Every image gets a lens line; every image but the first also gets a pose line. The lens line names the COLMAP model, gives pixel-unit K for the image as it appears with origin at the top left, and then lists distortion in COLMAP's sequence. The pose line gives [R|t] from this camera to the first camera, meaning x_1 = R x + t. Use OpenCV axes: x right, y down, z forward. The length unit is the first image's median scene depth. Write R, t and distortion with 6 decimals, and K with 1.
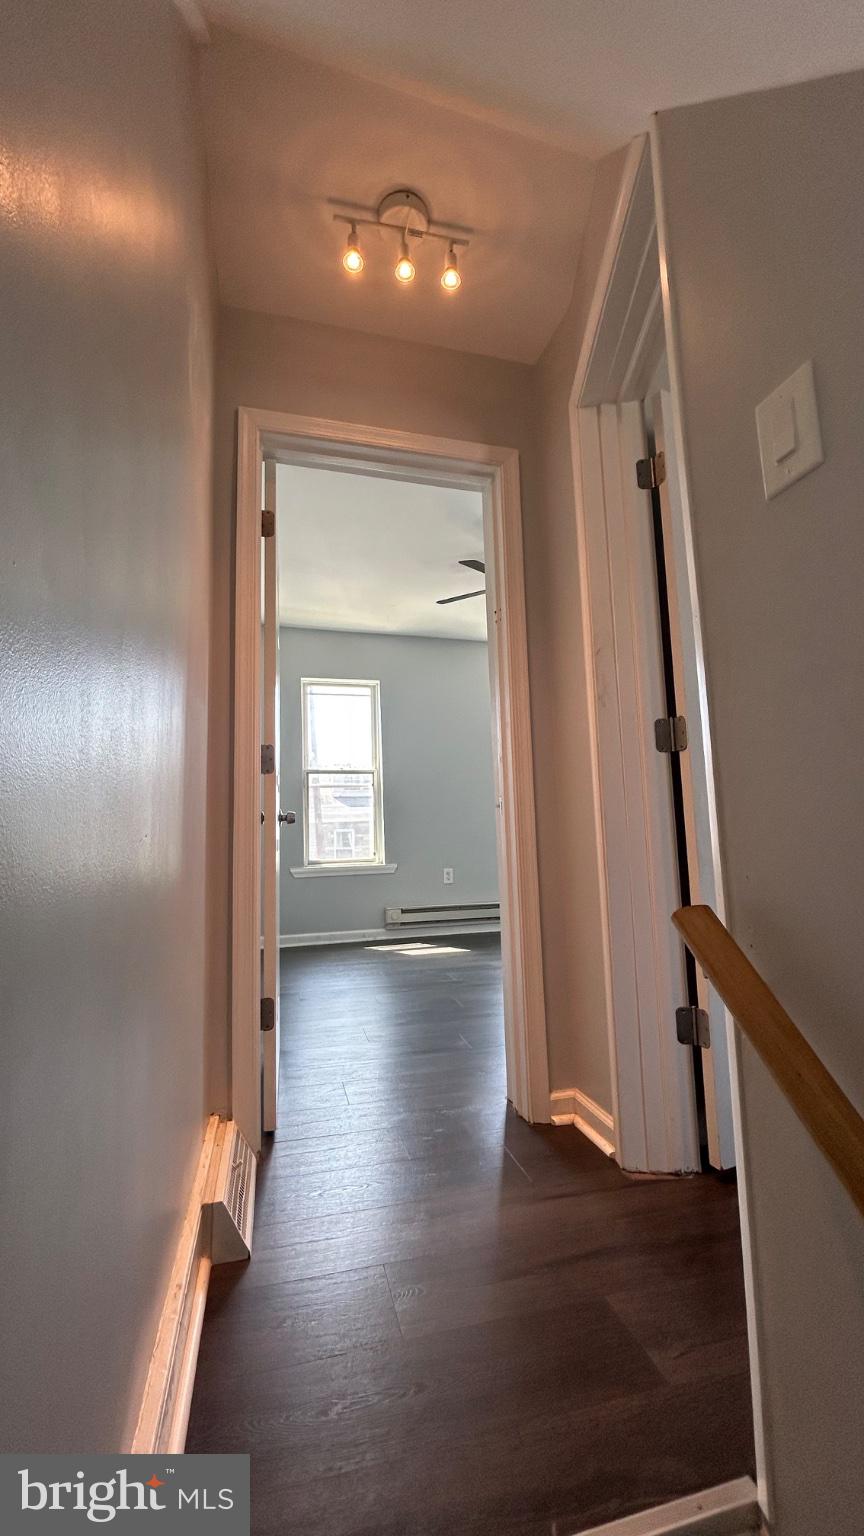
lens RADIAL K [[617.1, 0, 435.3], [0, 617.1, 772.1], [0, 0, 1]] dist [-0.021659, 0.000168]
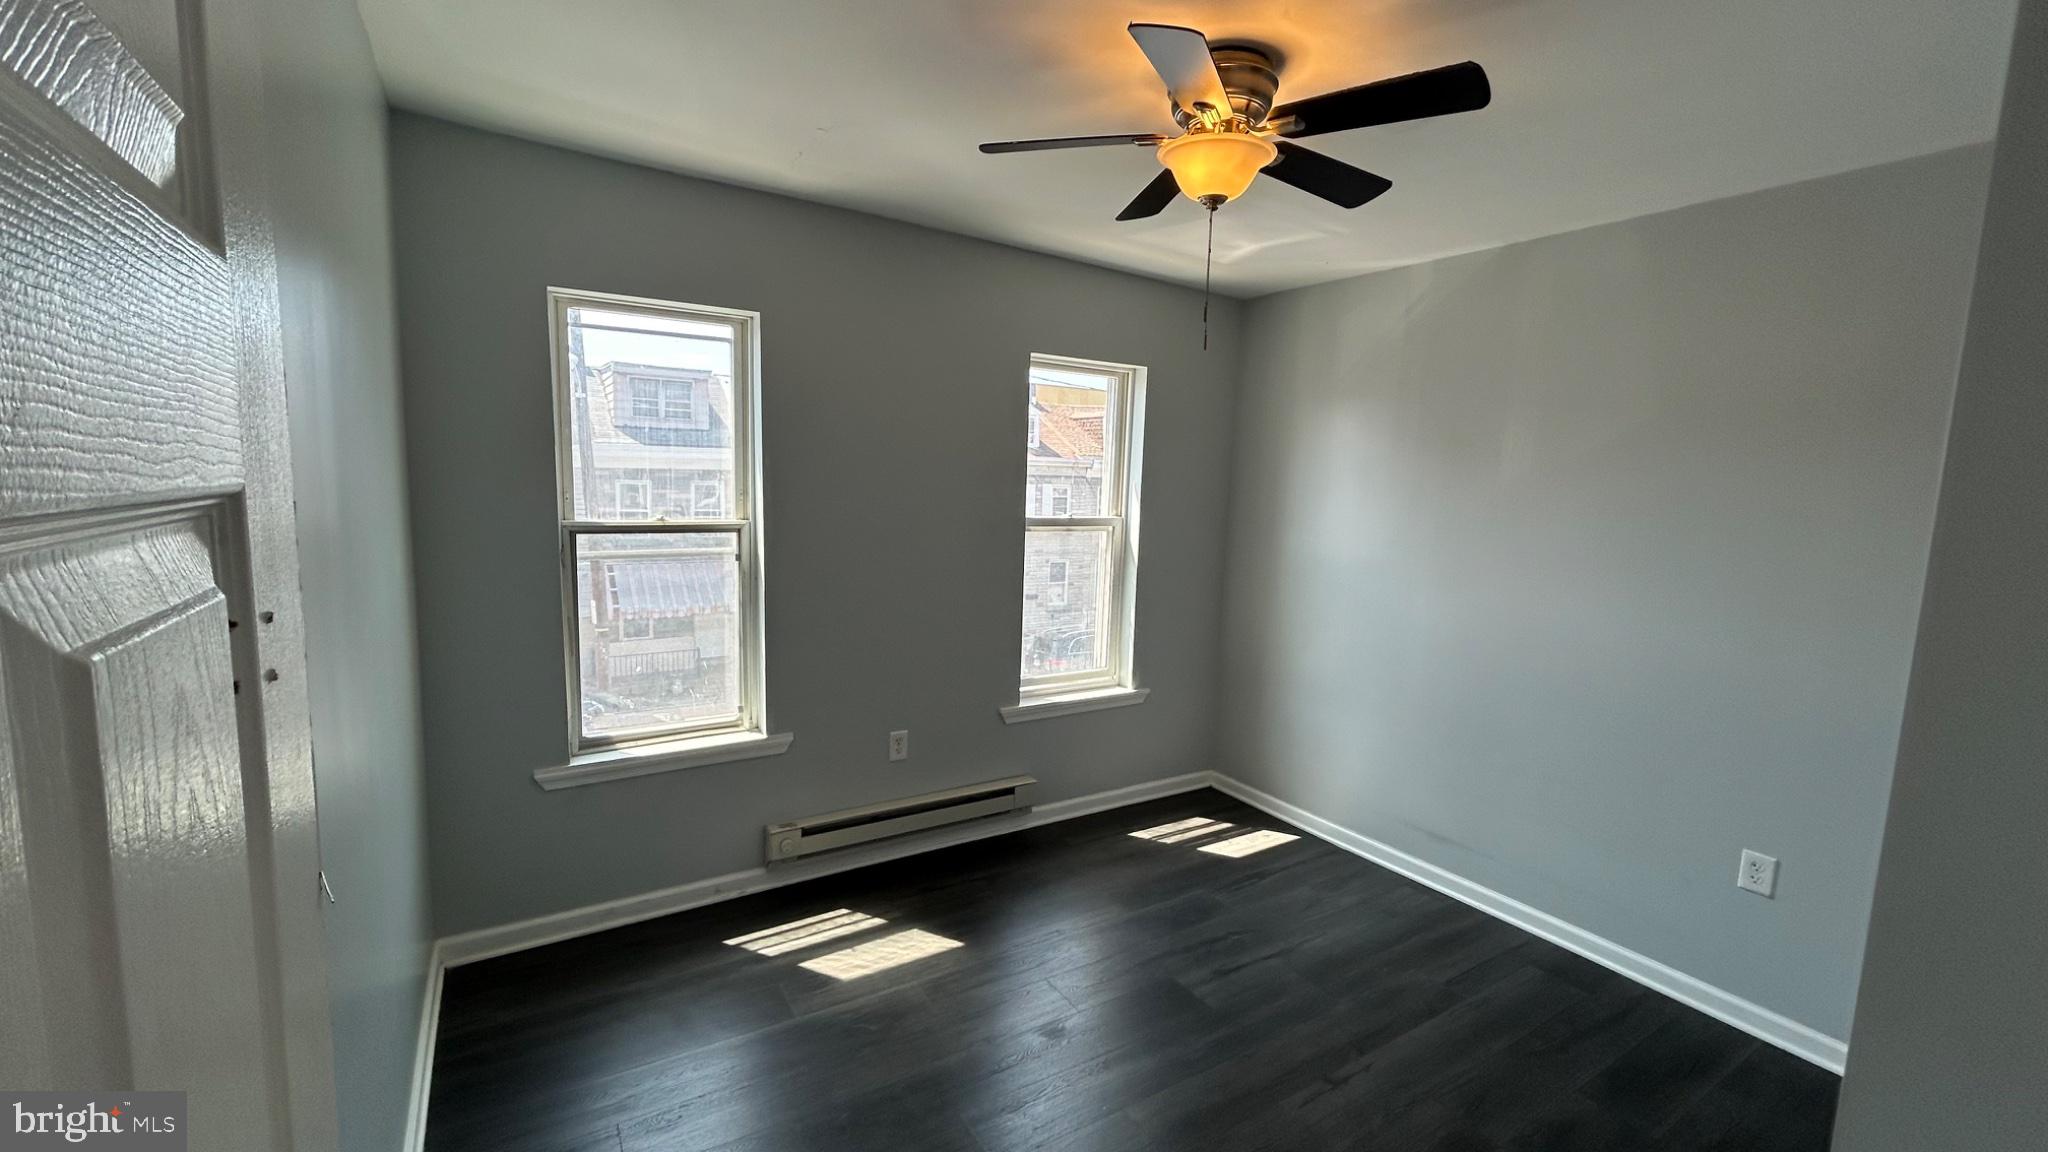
lens RADIAL K [[822.9, 0, 1018.5], [0, 822.9, 566.1], [0, 0, 1]] dist [-0.021659, 0.000168]
pose [[0.954331, 0.022163, 0.297928, -0.085161], [-0.087116, 0.974549, 0.206555, -0.111551], [-0.285768, -0.223076, 0.931973, 0.400549]]
